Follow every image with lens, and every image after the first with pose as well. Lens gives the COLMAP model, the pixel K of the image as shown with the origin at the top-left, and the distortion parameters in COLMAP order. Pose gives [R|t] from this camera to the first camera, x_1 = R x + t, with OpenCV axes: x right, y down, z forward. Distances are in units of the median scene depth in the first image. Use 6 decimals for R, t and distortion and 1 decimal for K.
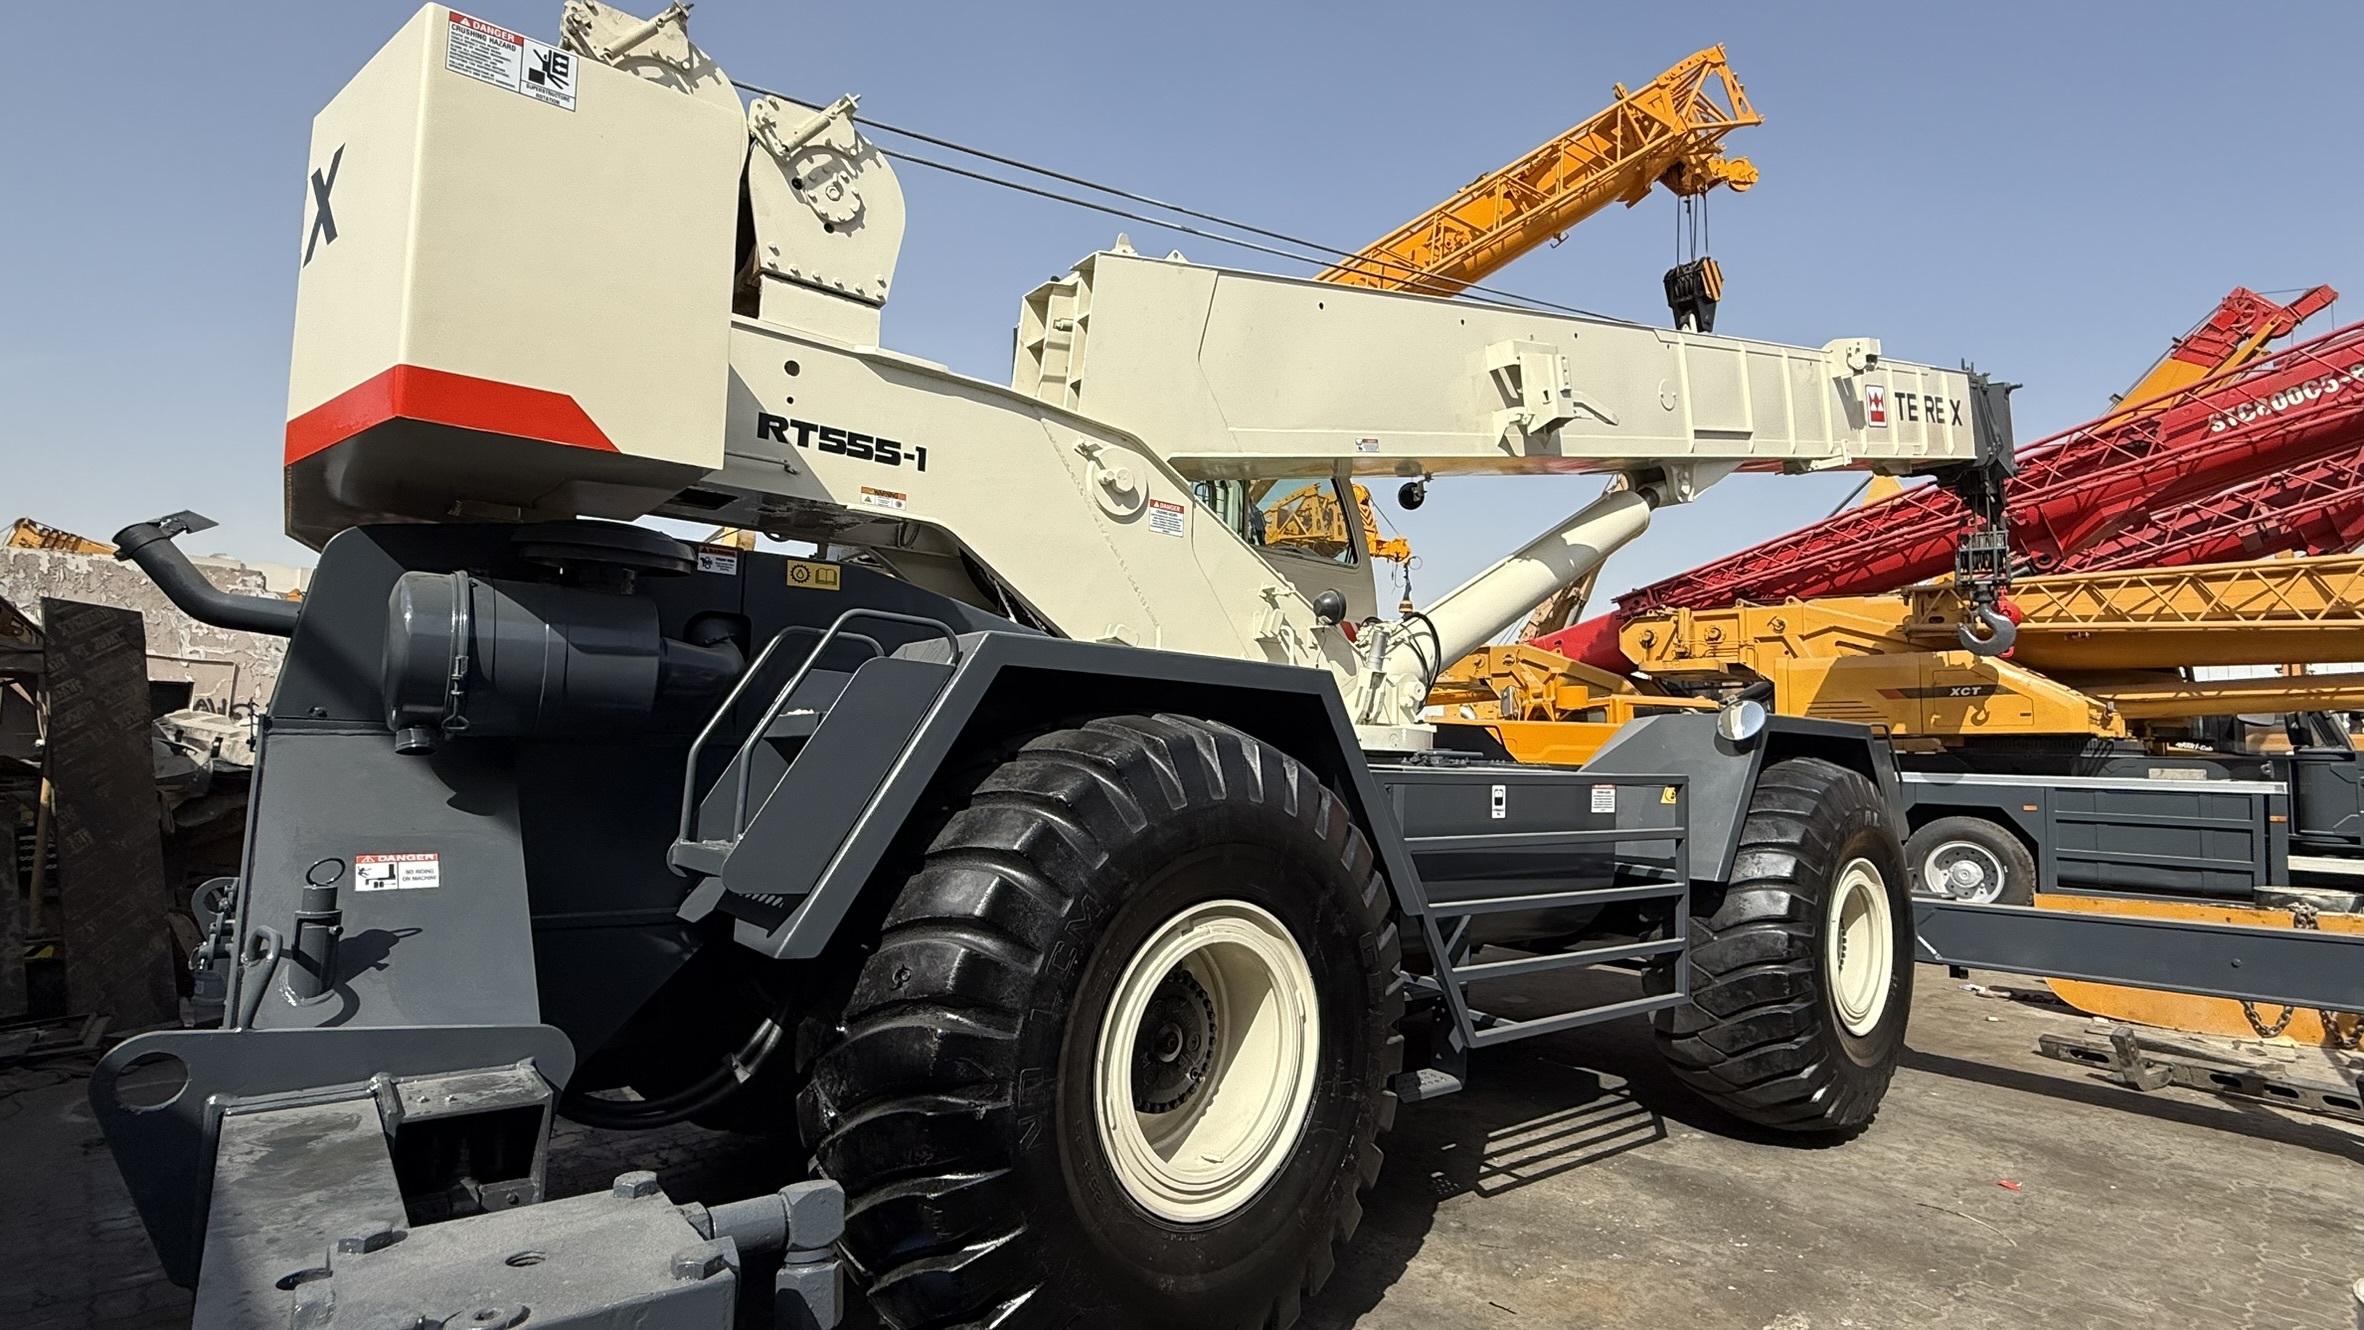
lens RADIAL K [[1121.4, 0, 1185.1], [0, 1121.4, 662.7], [0, 0, 1]] dist [-0.000414, -0.000067]
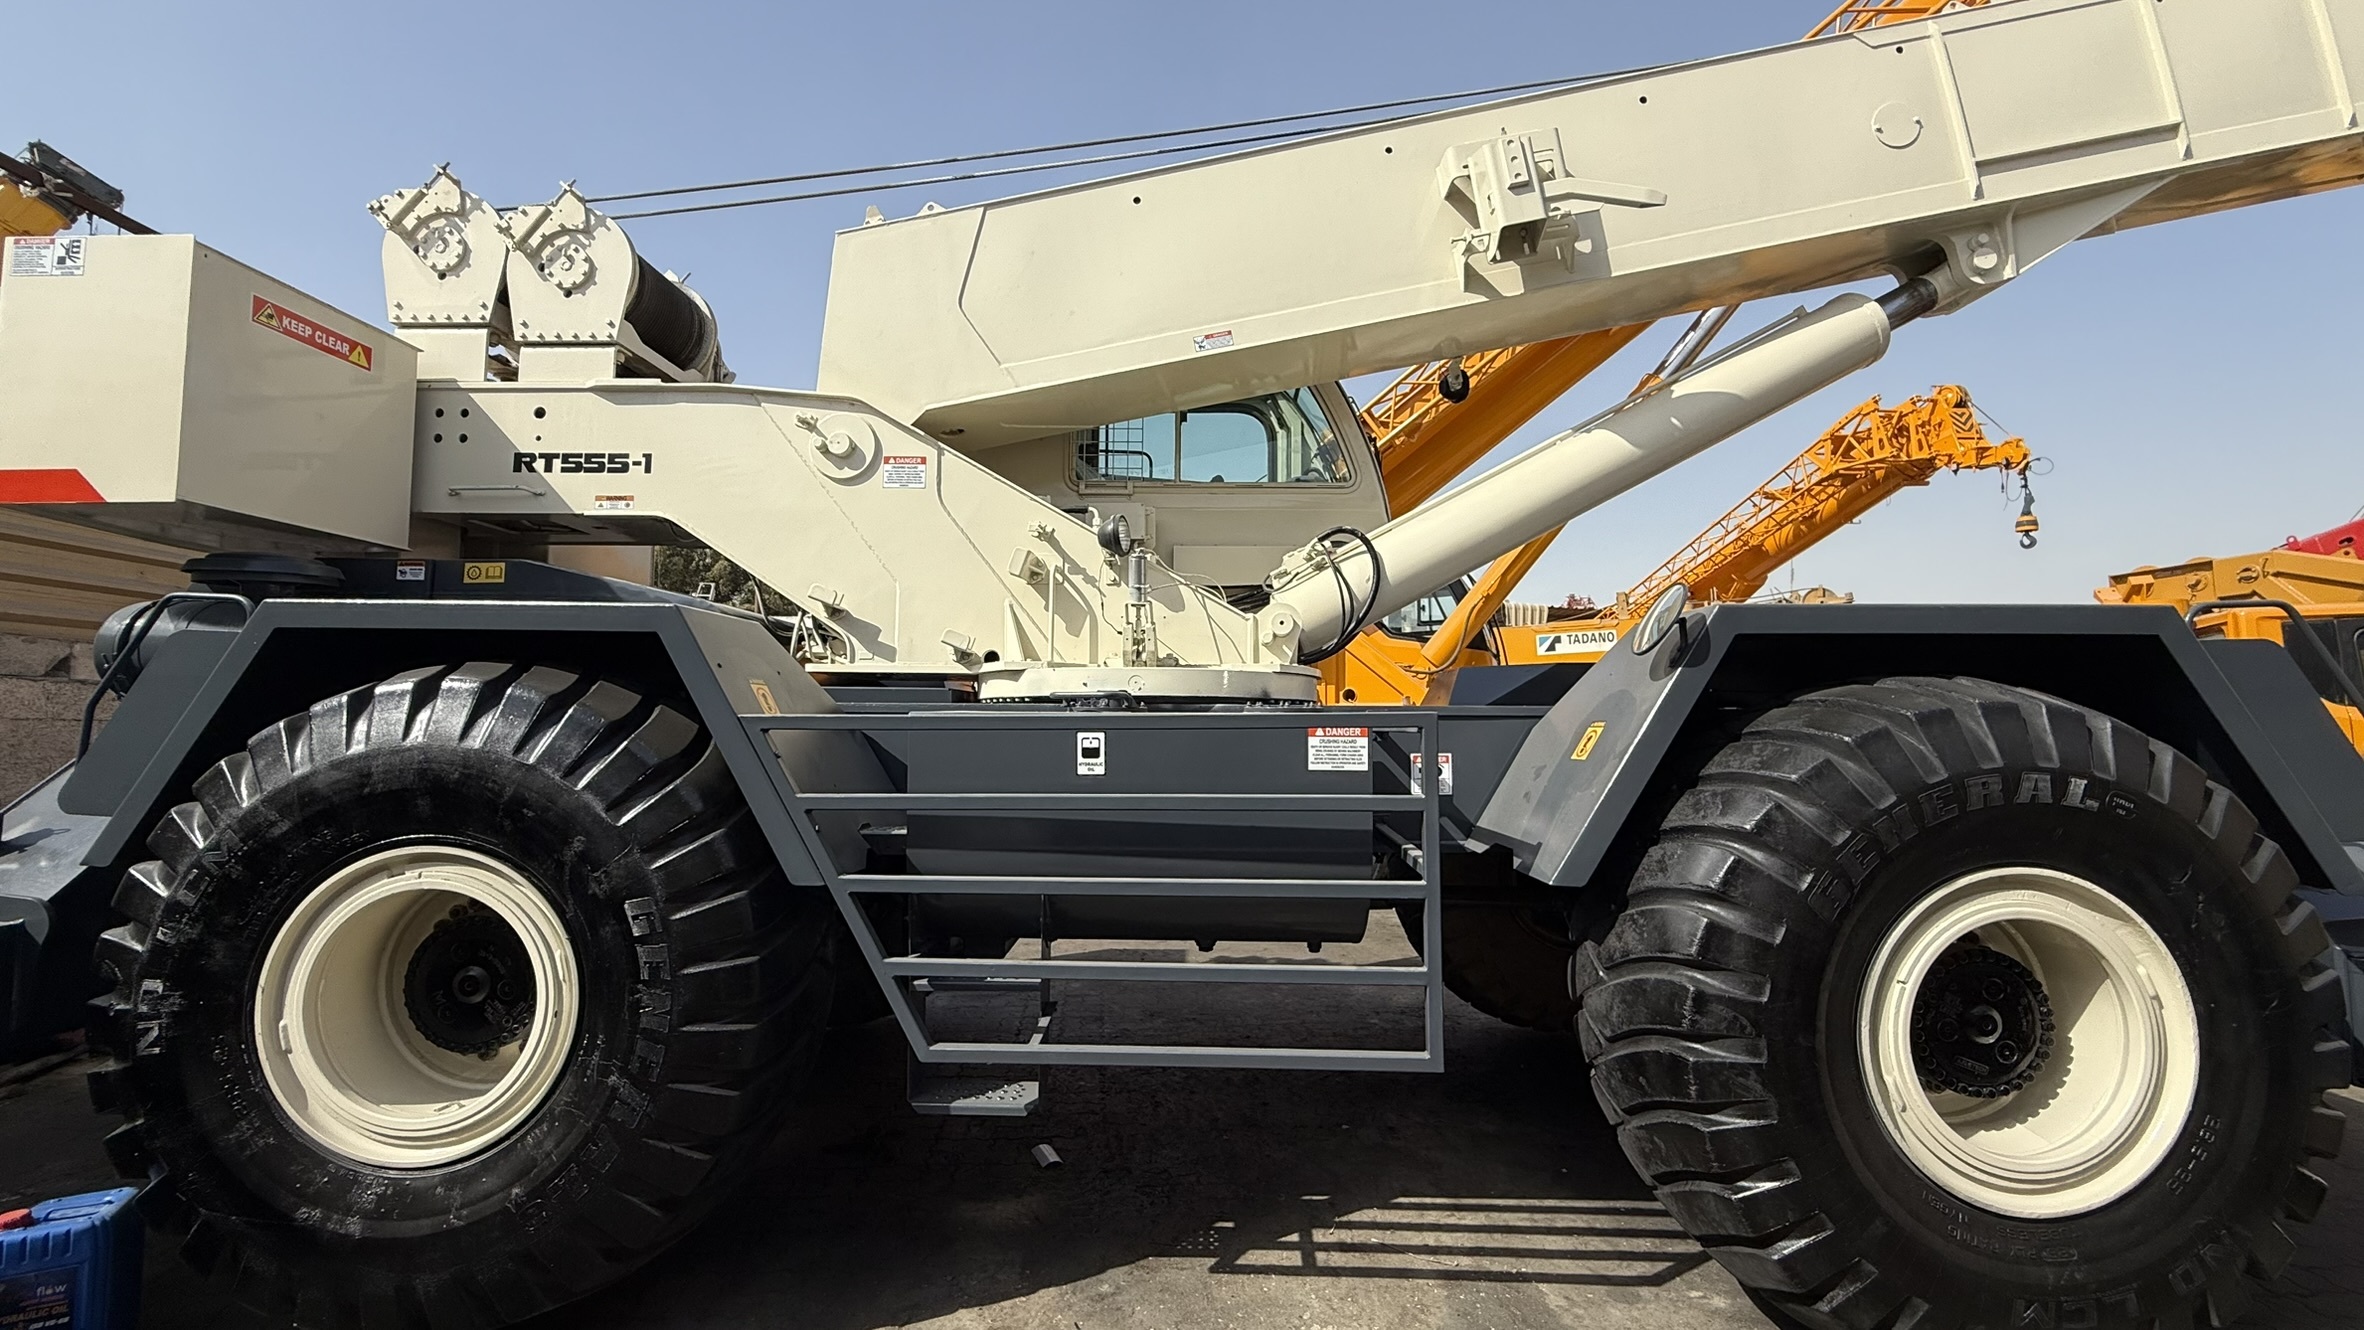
lens RADIAL K [[945.1, 0, 1181.5], [0, 945.1, 661.6], [0, 0, 1]] dist [0.000651, 0.000253]
pose [[0.767892, -0.068088, -0.636951, 0.812089], [0.071727, 0.997221, -0.020128, 0.085459], [0.636551, -0.030230, 0.770642, 0.588932]]
